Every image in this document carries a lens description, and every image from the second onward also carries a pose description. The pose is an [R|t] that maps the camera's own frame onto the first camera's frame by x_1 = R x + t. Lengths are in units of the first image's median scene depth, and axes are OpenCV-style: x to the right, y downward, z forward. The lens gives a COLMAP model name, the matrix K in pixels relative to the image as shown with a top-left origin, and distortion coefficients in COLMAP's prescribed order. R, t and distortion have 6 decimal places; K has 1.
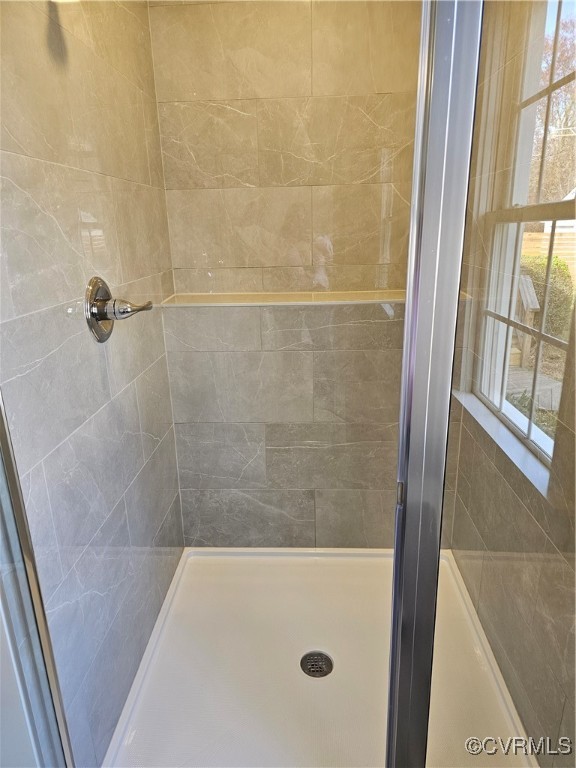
lens RADIAL K [[514.6, 0, 287.5], [0, 514.6, 389.3], [0, 0, 1]] dist [0.011865, -0.006367]
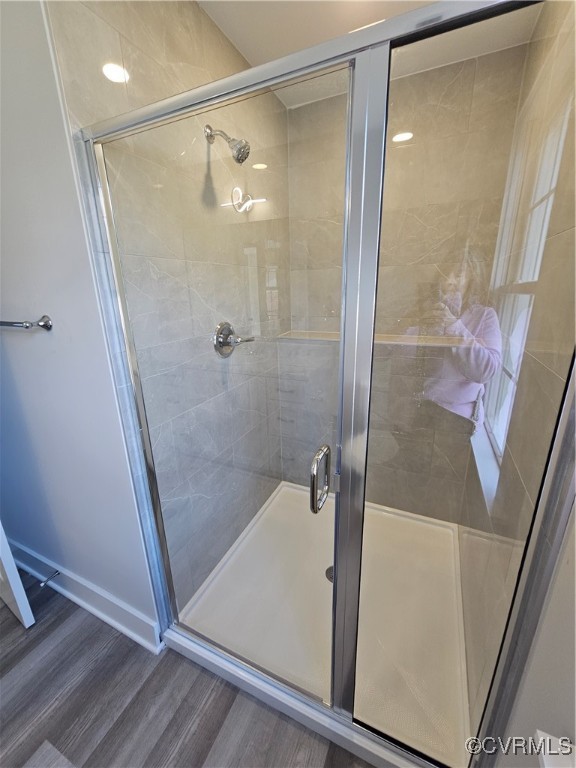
lens RADIAL K [[314.7, 0, 286.9], [0, 314.7, 379.4], [0, 0, 1]] dist [-0.009683, 0.001185]
pose [[0.930773, 0.107443, -0.349453, 0.224671], [-0.113773, 0.993504, 0.002427, -0.043457], [0.347443, 0.037499, 0.936951, 0.051081]]
